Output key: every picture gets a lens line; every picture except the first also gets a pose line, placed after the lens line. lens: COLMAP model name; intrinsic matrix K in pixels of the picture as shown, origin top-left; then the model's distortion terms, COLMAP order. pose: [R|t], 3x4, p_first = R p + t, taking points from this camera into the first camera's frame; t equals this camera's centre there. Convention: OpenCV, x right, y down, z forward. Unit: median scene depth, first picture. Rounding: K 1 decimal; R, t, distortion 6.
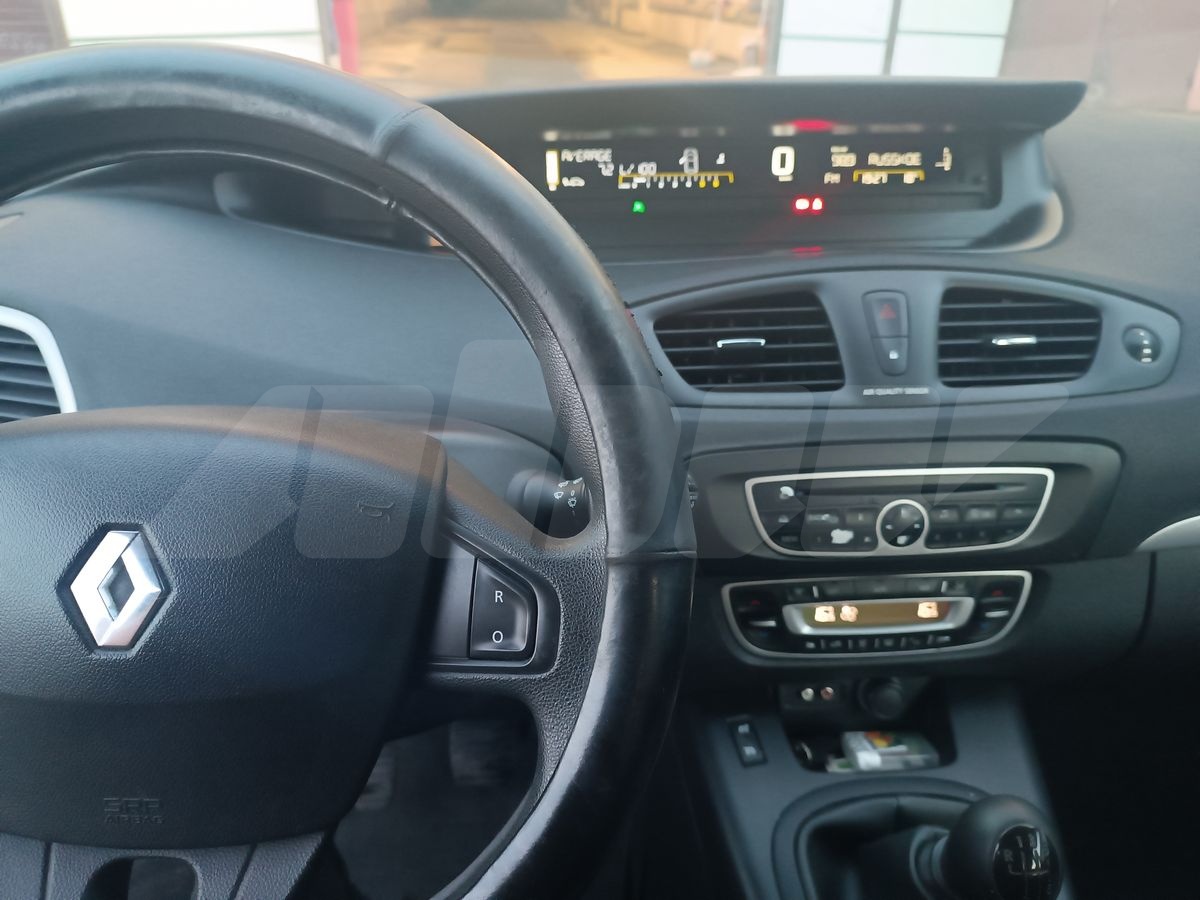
lens RADIAL K [[840.3, 0, 607.8], [0, 840.3, 452.0], [0, 0, 1]] dist [-0.011085, -0.011315]
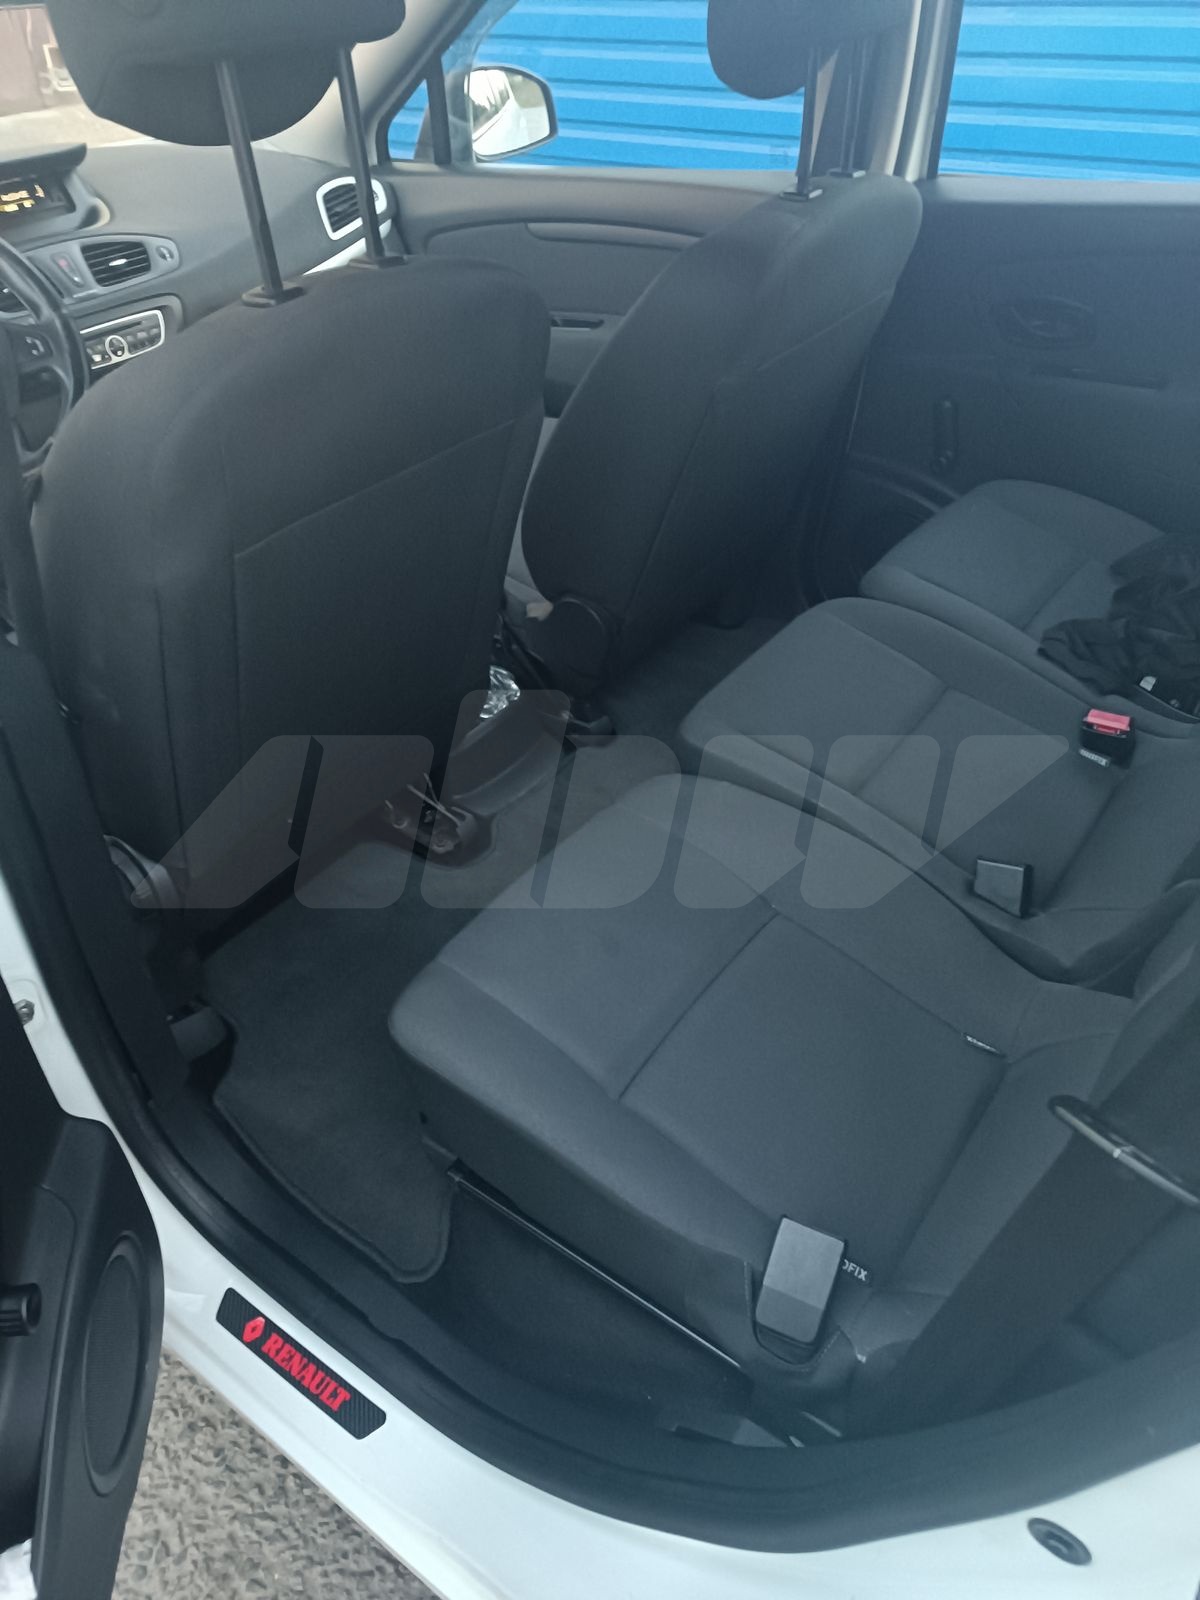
lens RADIAL K [[1120.4, 0, 596.2], [0, 1120.4, 798.3], [0, 0, 1]] dist [-0.011085, -0.011315]
pose [[0.620576, -0.498633, 0.605186, -1.282668], [0.384779, 0.866112, 0.319054, 0.665049], [-0.683250, 0.034865, 0.729352, -2.083704]]
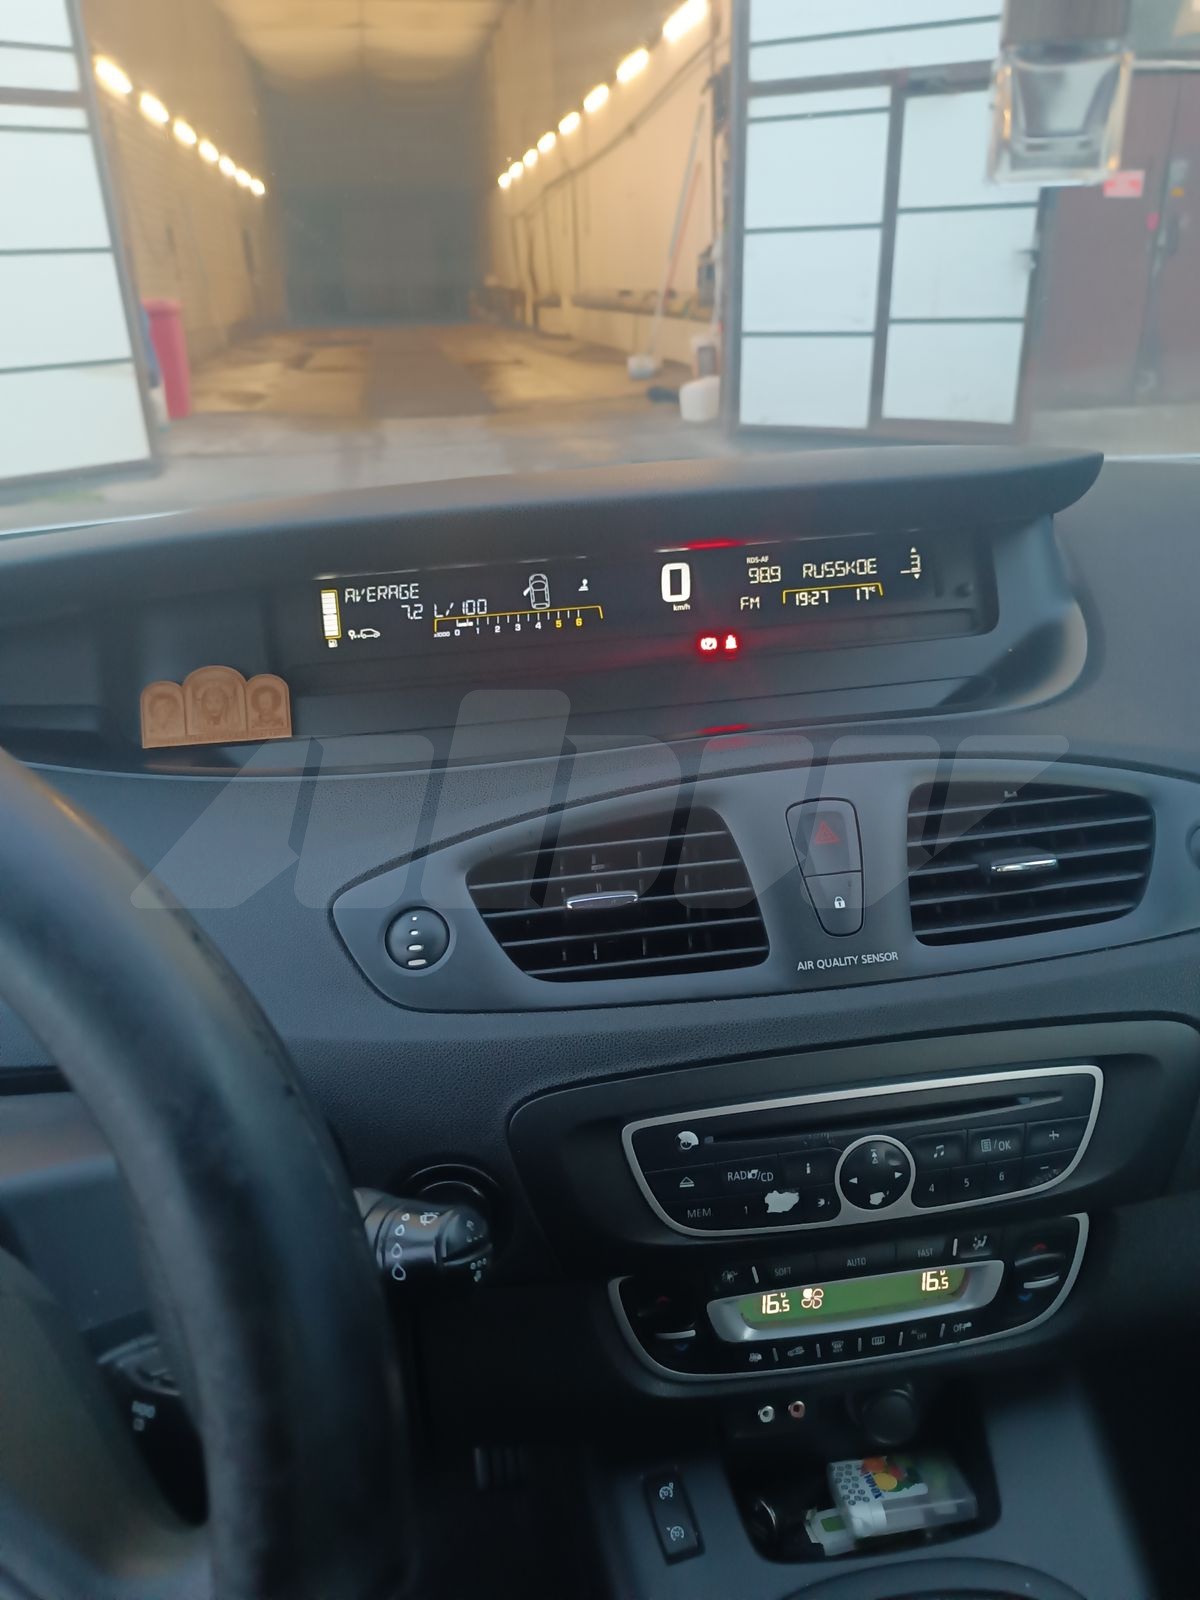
lens RADIAL K [[1120.4, 0, 606.6], [0, 1120.4, 794.1], [0, 0, 1]] dist [-0.011085, -0.011315]
pose [[0.996686, -0.068011, 0.044625, 0.120571], [0.071090, 0.994905, -0.071480, -0.138362], [-0.039536, 0.074415, 0.996443, 0.136703]]
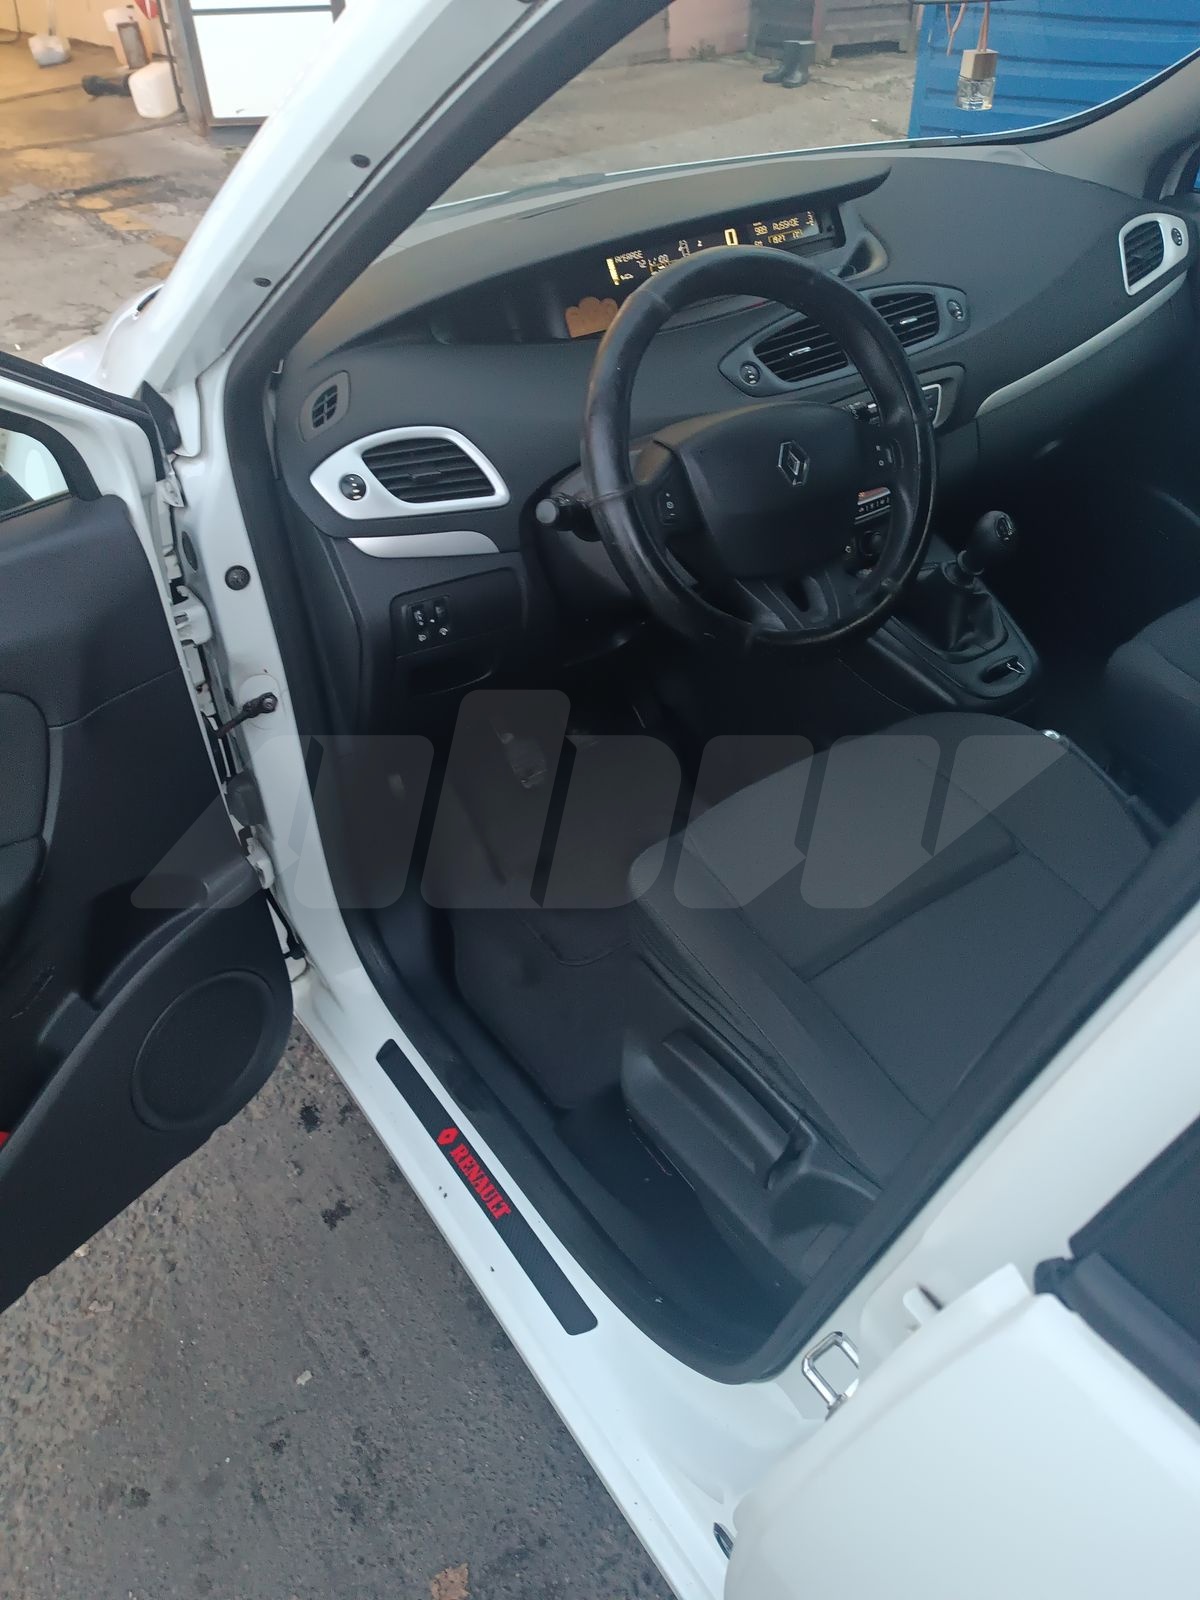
lens RADIAL K [[1120.4, 0, 610.3], [0, 1120.4, 837.8], [0, 0, 1]] dist [-0.011085, -0.011315]
pose [[0.847741, -0.375719, 0.374393, -1.412547], [0.289849, 0.919295, 0.266243, 0.075514], [-0.444210, -0.117188, 0.888226, -1.053074]]
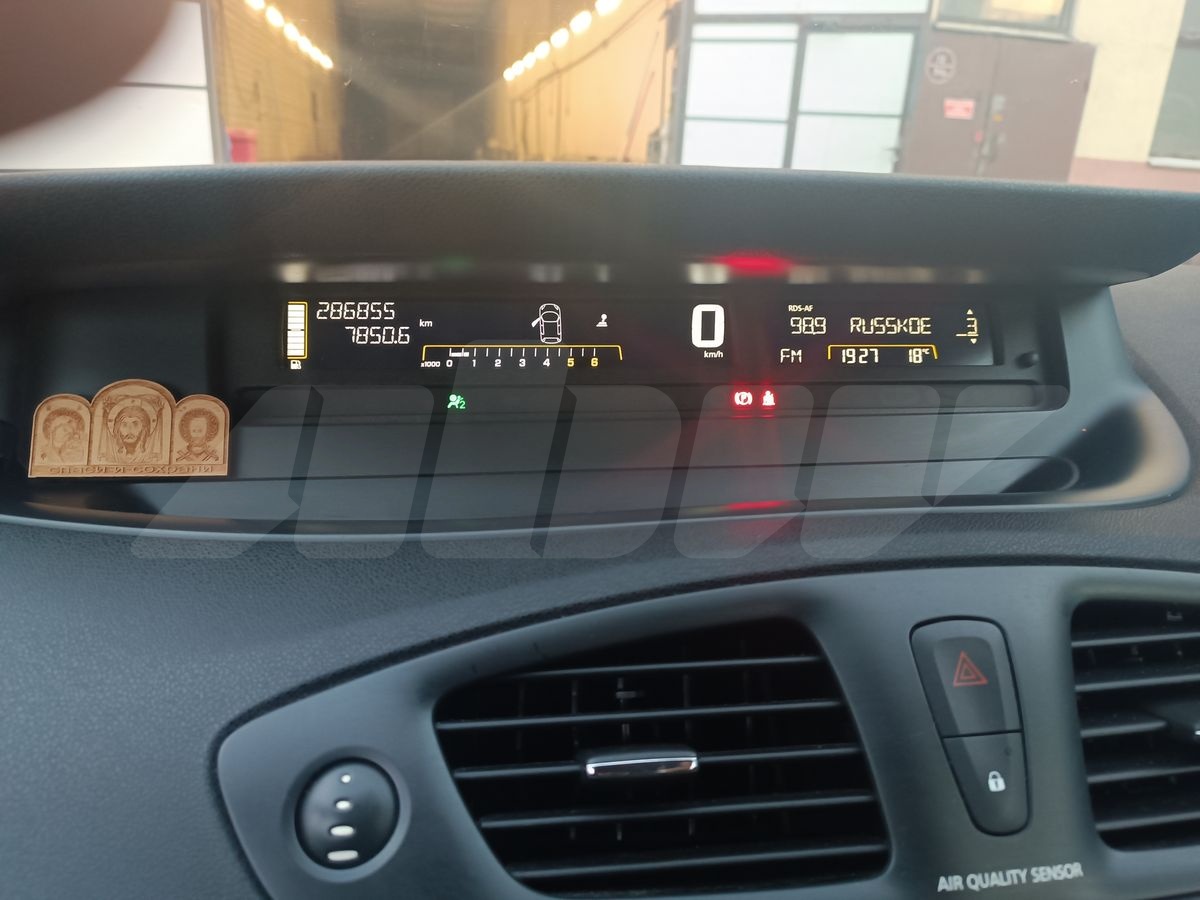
lens RADIAL K [[840.3, 0, 597.3], [0, 840.3, 449.7], [0, 0, 1]] dist [-0.011085, -0.011315]
pose [[0.995114, 0.003901, 0.098660, 0.088884], [0.012186, 0.986728, -0.161925, -0.199843], [-0.097983, 0.162336, 0.981859, 0.532911]]
